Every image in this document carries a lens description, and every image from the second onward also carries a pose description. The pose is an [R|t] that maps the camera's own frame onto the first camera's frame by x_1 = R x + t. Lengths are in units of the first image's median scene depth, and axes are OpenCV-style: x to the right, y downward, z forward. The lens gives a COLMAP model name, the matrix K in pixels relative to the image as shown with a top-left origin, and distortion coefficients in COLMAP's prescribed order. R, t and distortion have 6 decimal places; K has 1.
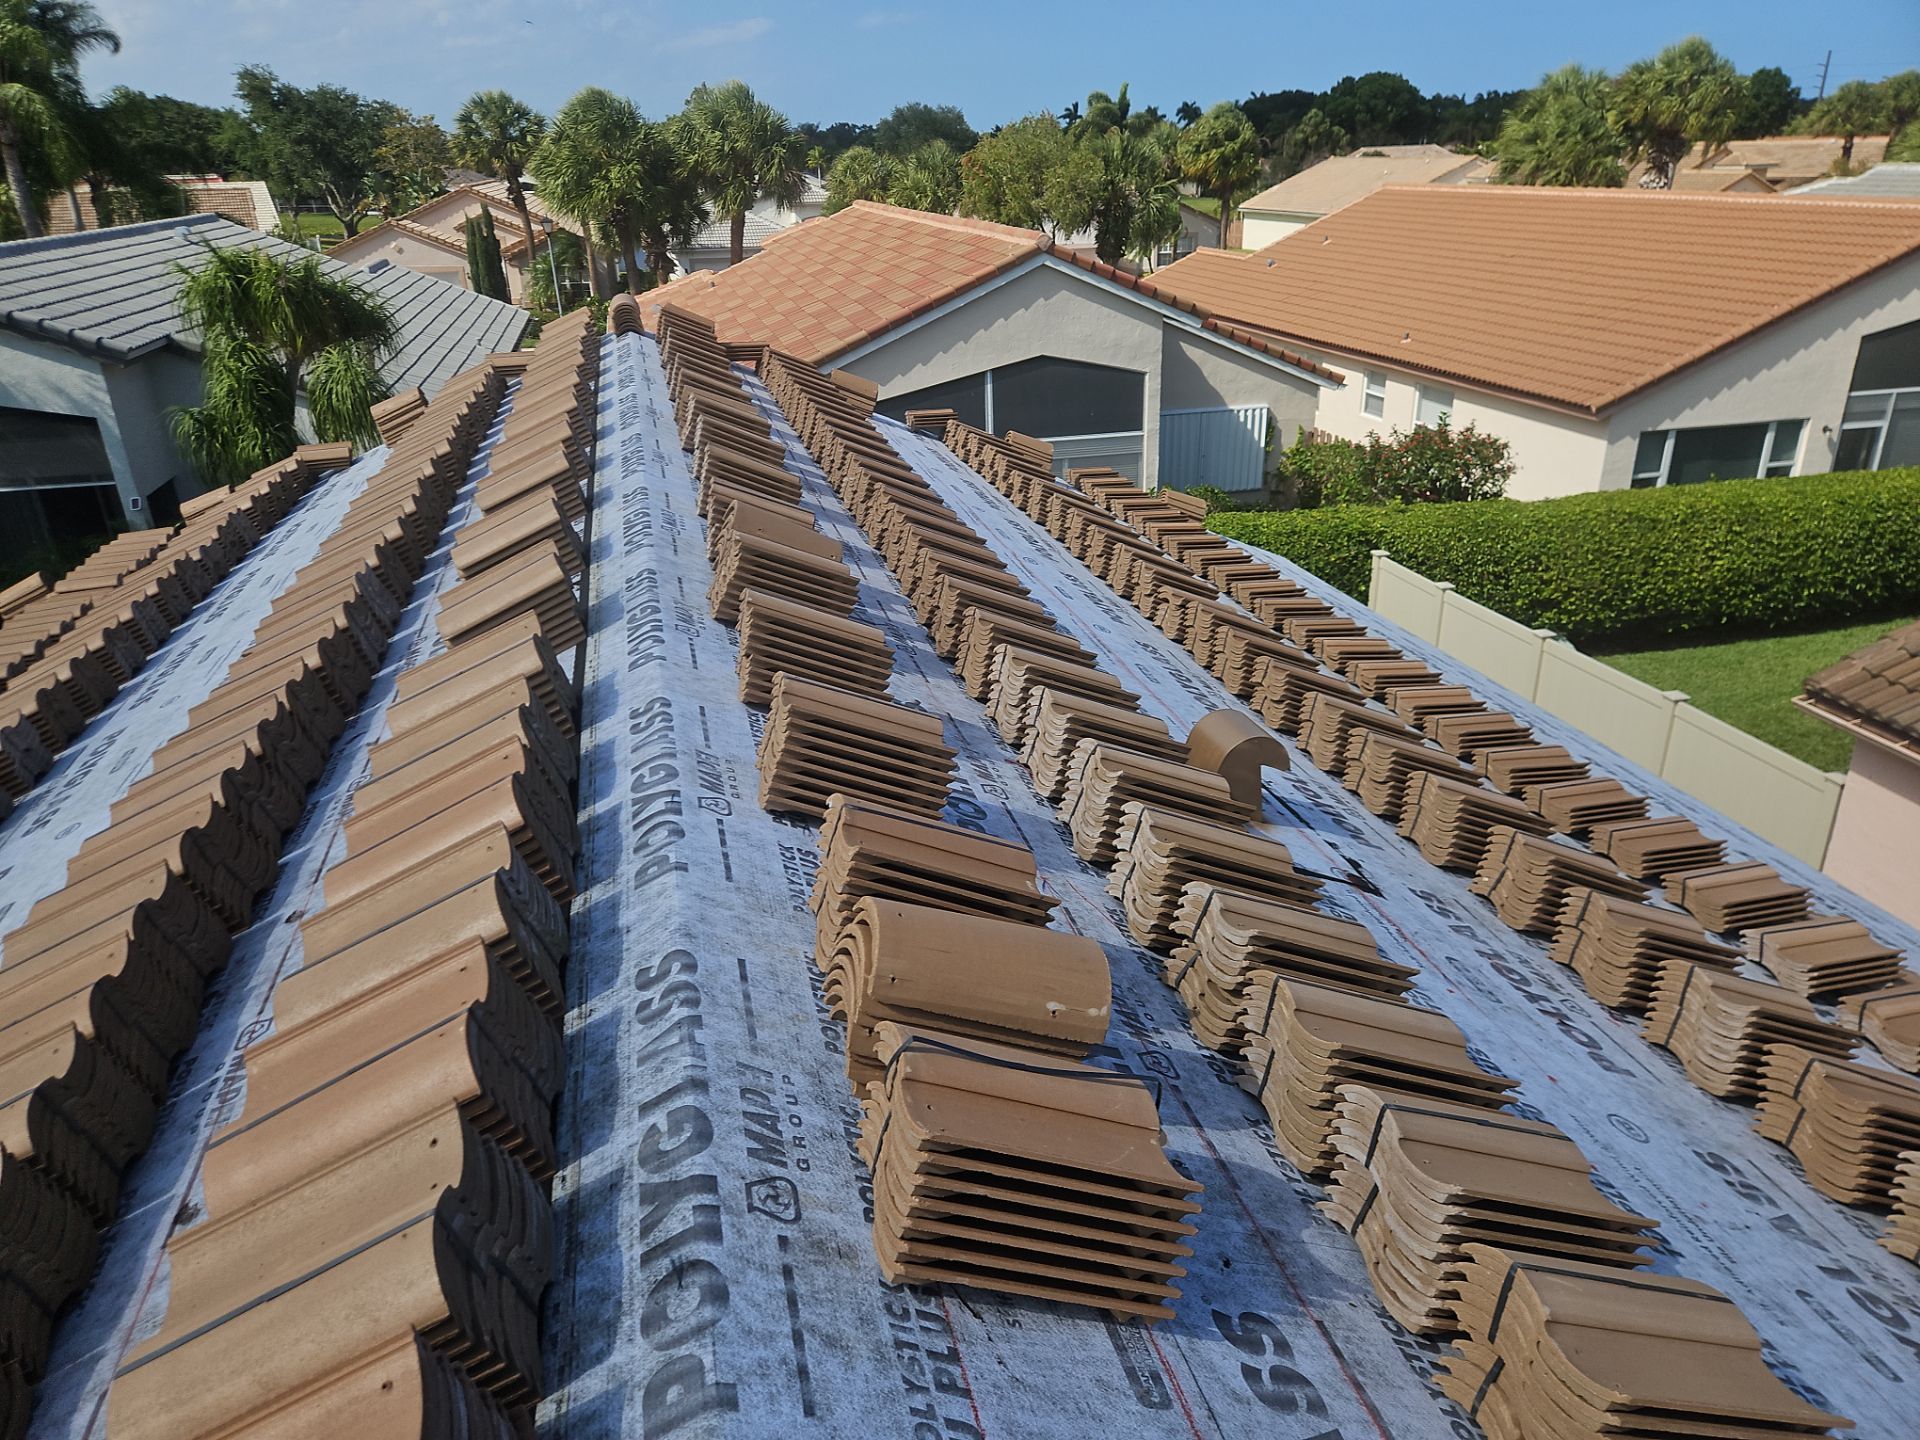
lens RADIAL K [[1308.2, 0, 908.9], [0, 1308.2, 697.8], [0, 0, 1]] dist [0.080137, -0.064118]
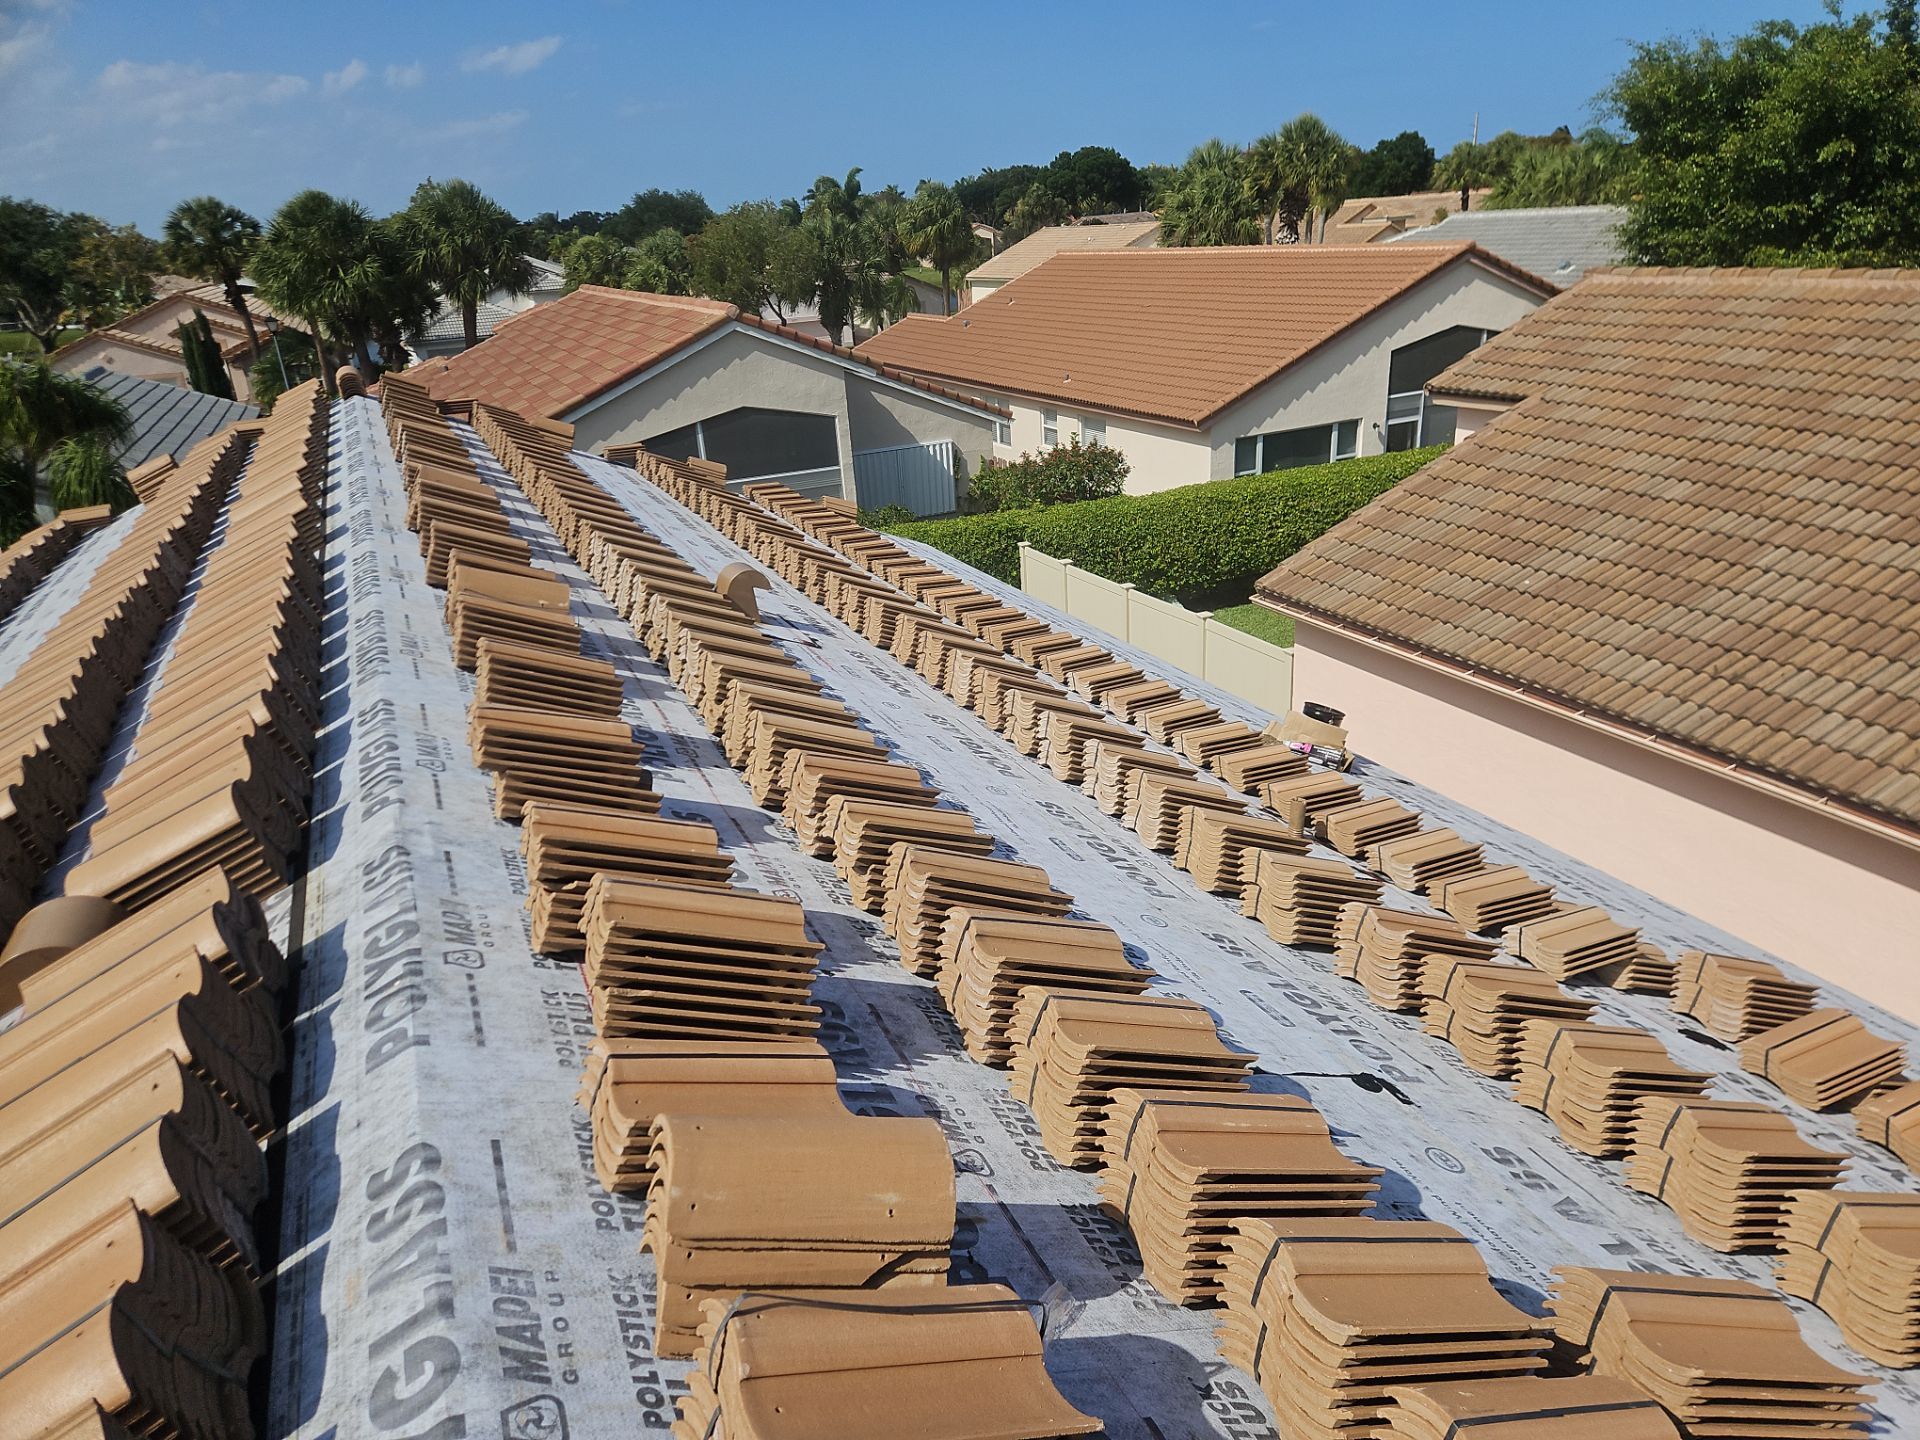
lens RADIAL K [[1308.2, 0, 912.9], [0, 1308.2, 669.0], [0, 0, 1]] dist [0.080137, -0.064118]
pose [[0.981339, -0.100668, 0.163830, 0.042924], [0.112104, 0.991754, -0.062106, 0.067756], [-0.156227, 0.079313, 0.984532, -0.168039]]
